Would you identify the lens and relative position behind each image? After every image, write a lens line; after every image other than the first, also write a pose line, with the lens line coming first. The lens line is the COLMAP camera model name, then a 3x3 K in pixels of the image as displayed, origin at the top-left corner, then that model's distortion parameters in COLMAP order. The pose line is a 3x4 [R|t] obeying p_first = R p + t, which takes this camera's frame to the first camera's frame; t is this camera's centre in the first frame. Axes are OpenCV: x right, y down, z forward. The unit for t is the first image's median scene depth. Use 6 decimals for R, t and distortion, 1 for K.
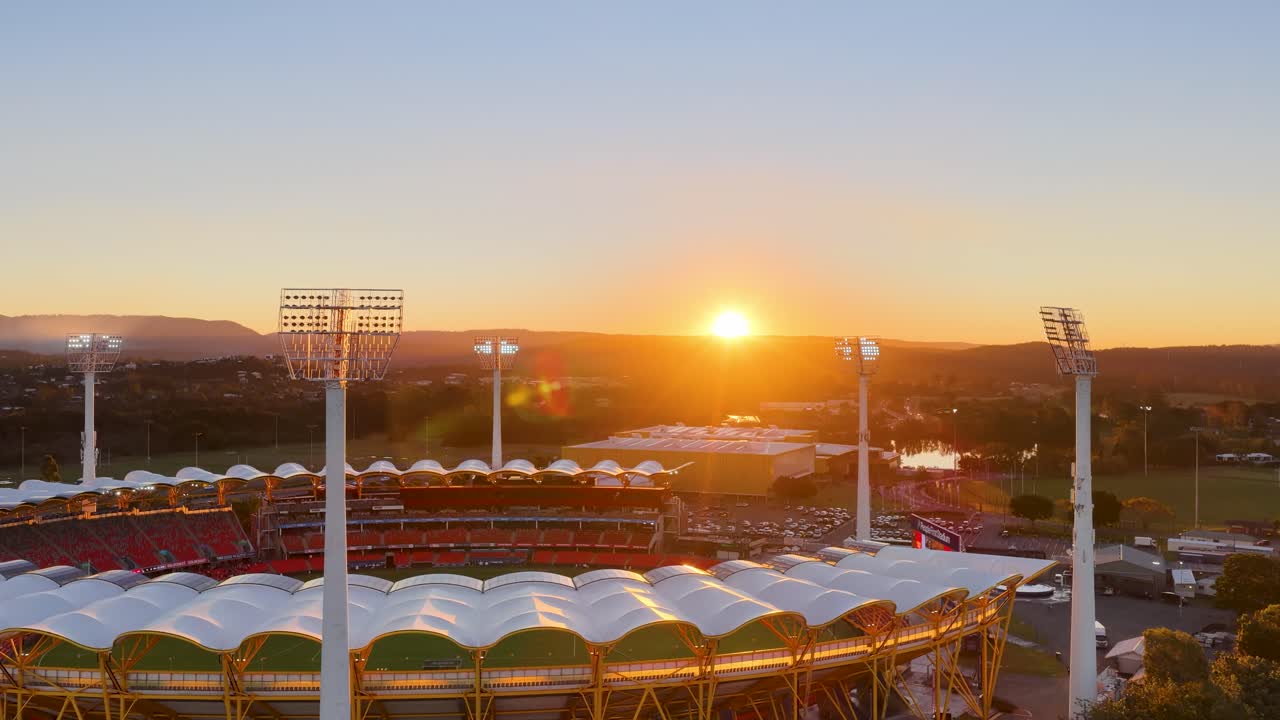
lens RADIAL K [[1086.9, 0, 640.0], [0, 1086.9, 360.0], [0, 0, 1]] dist [0.013281, 0.007164]
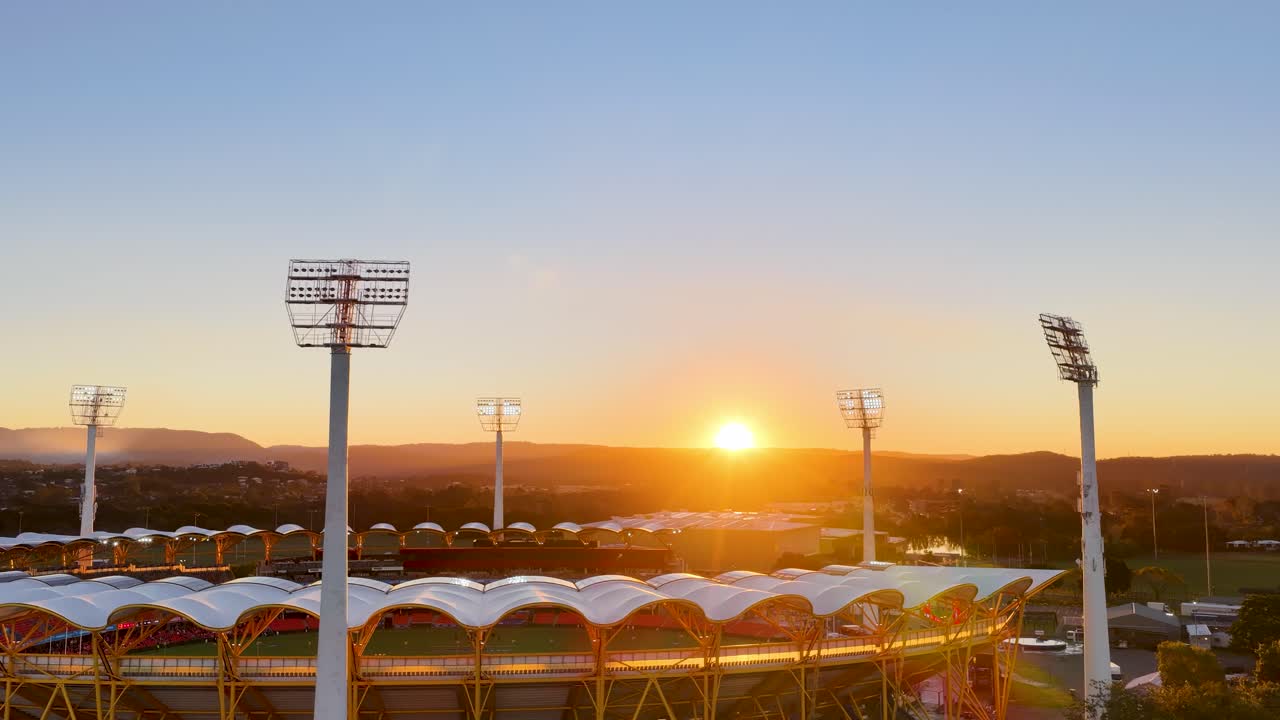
lens RADIAL K [[1086.9, 0, 640.0], [0, 1086.9, 360.0], [0, 0, 1]] dist [0.013281, 0.007164]
pose [[0.999996, -0.001706, -0.002231, -0.000454], [0.001470, 0.994791, -0.101920, 0.111454], [0.002393, 0.101916, 0.994790, -0.000429]]
